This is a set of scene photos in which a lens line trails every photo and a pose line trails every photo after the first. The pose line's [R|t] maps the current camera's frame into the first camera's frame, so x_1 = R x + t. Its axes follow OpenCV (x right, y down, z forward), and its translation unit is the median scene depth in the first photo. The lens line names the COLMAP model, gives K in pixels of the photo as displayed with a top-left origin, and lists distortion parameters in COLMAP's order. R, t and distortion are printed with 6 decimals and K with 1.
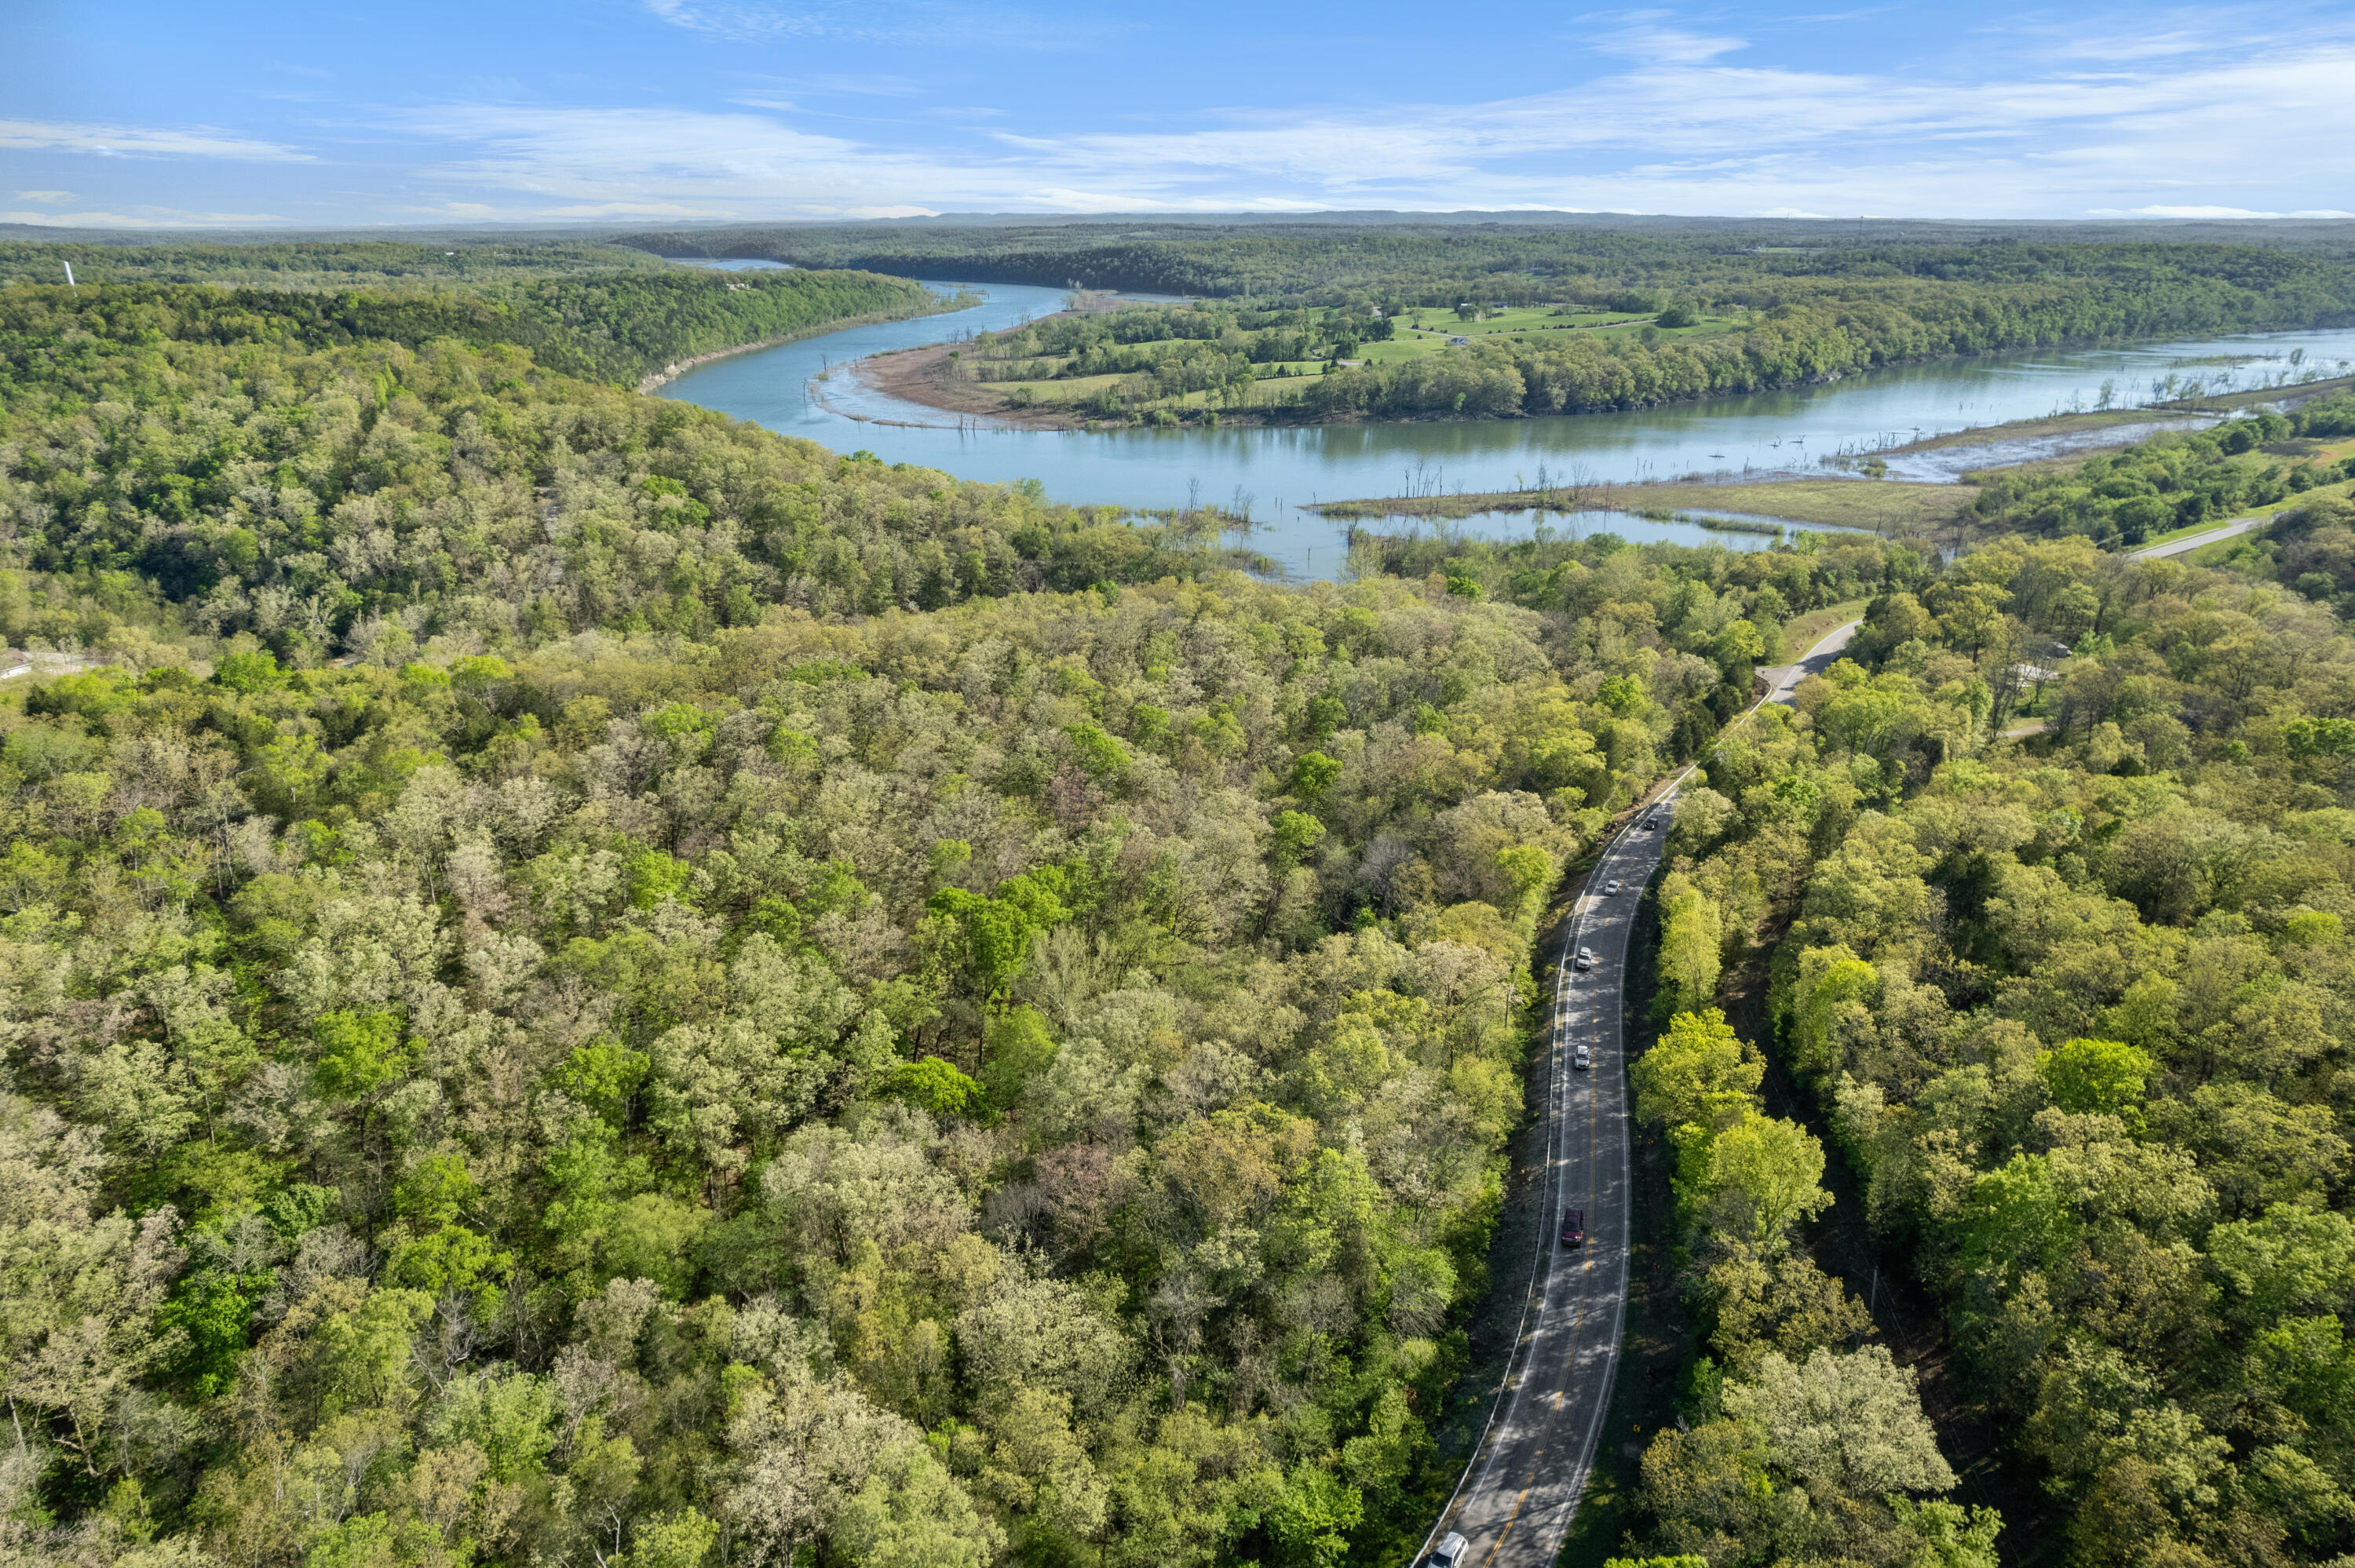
lens RADIAL K [[1492.7, 0, 1164.7], [0, 1492.7, 775.9], [0, 0, 1]] dist [-0.082126, 0.073673]
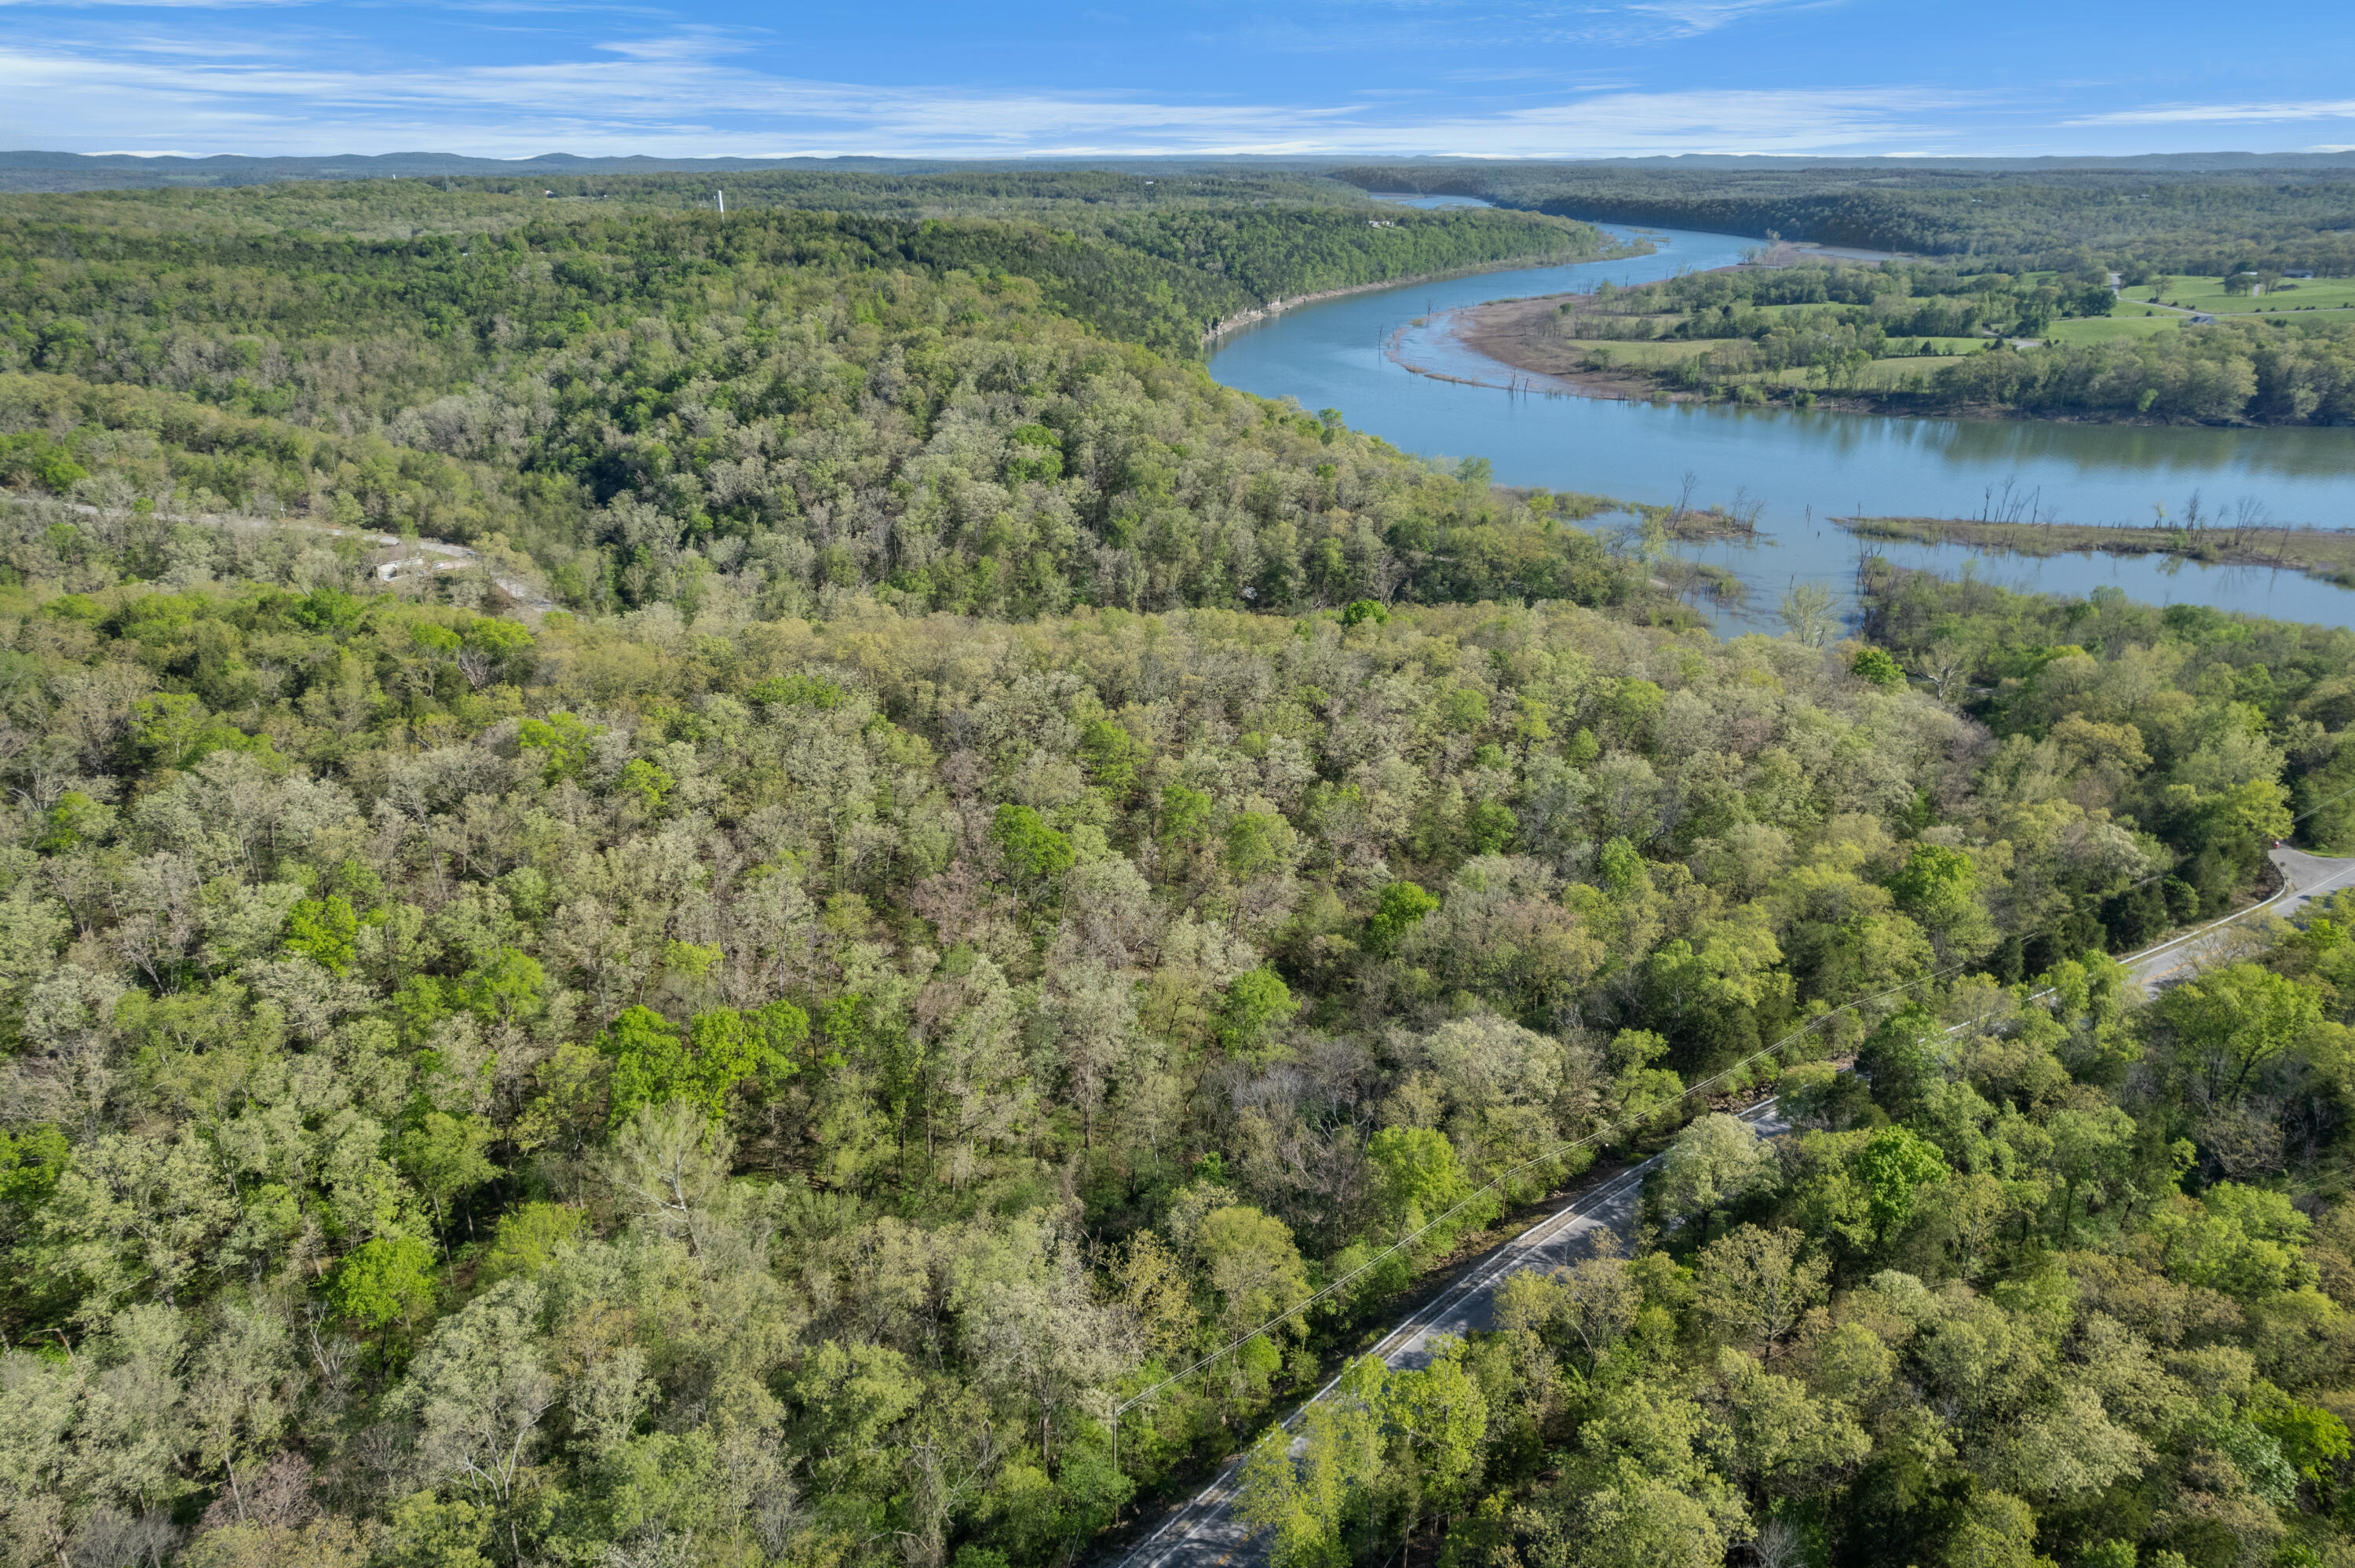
lens RADIAL K [[1499.9, 0, 1165.4], [0, 1499.9, 780.1], [0, 0, 1]] dist [-0.083217, 0.074806]
pose [[0.898737, 0.171059, -0.403747, 0.138106], [-0.155592, 0.985260, 0.071088, -0.048774], [0.409956, -0.001070, 0.912105, 0.129618]]
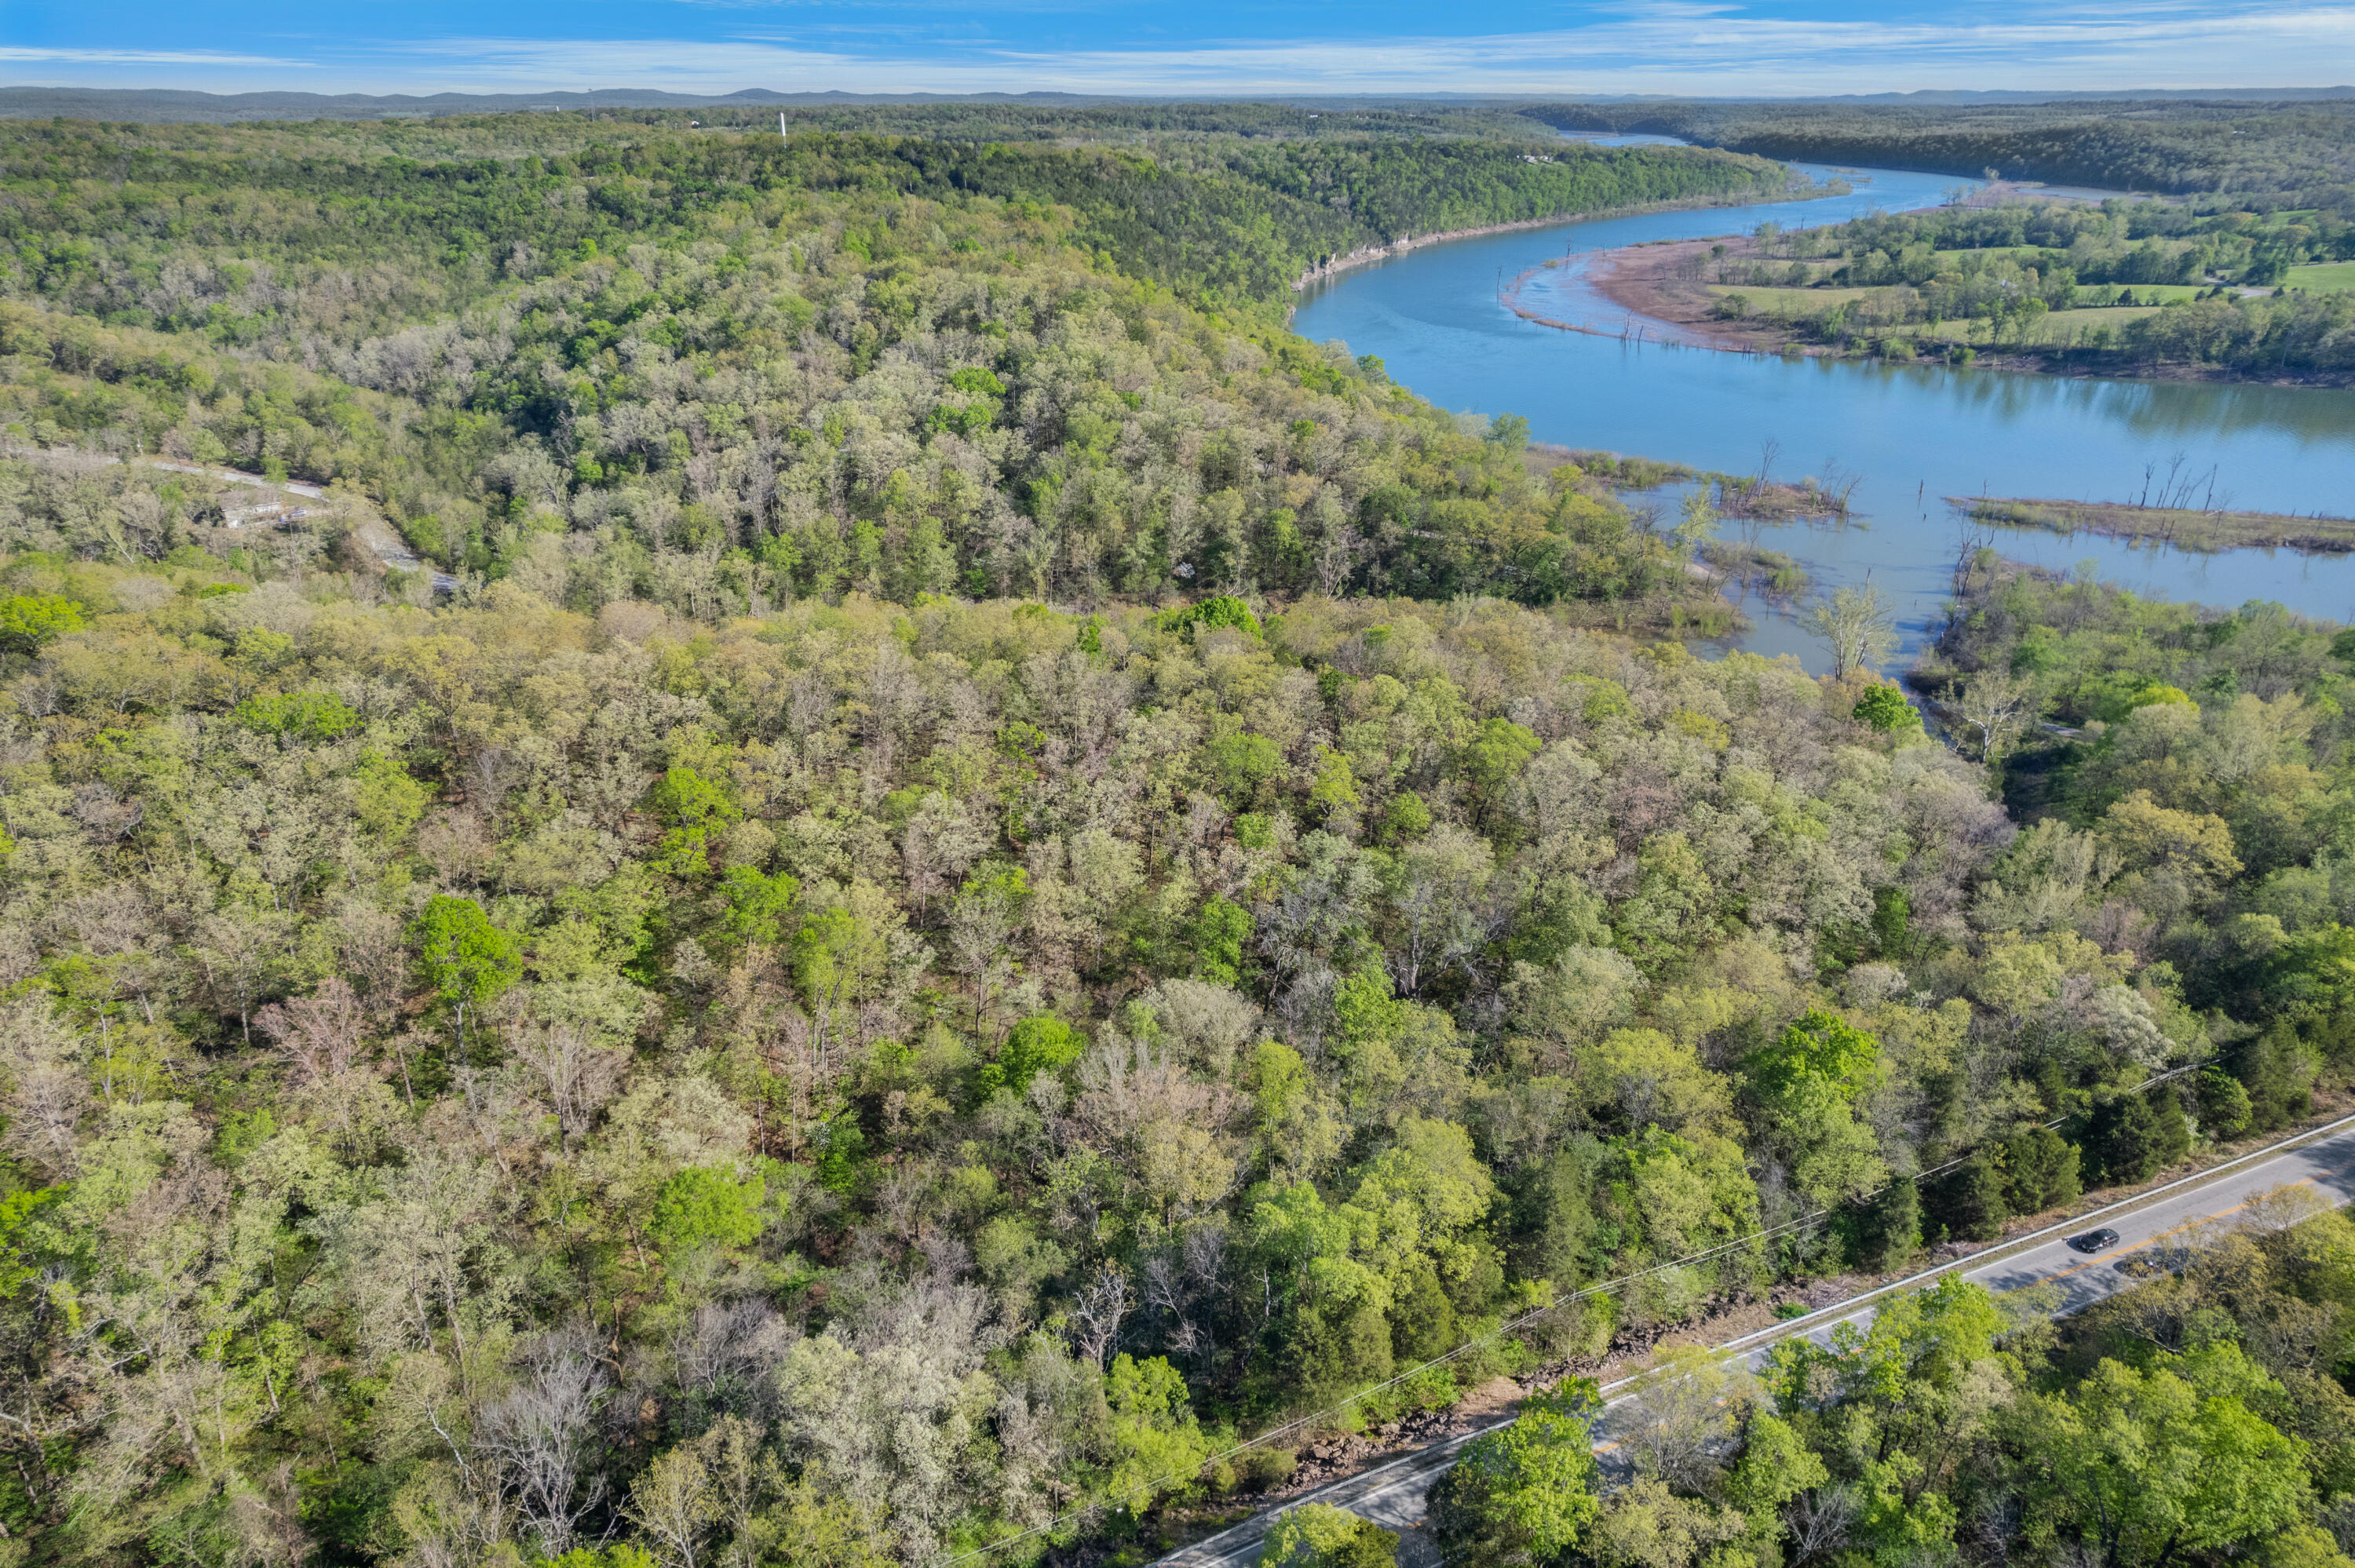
lens RADIAL K [[1503.9, 0, 1161.8], [0, 1503.9, 780.9], [0, 0, 1]] dist [-0.082844, 0.076917]
pose [[0.838654, 0.228217, -0.494548, 0.186092], [-0.190836, 0.973548, 0.125640, -0.085096], [0.510139, -0.010991, 0.860022, 0.270656]]
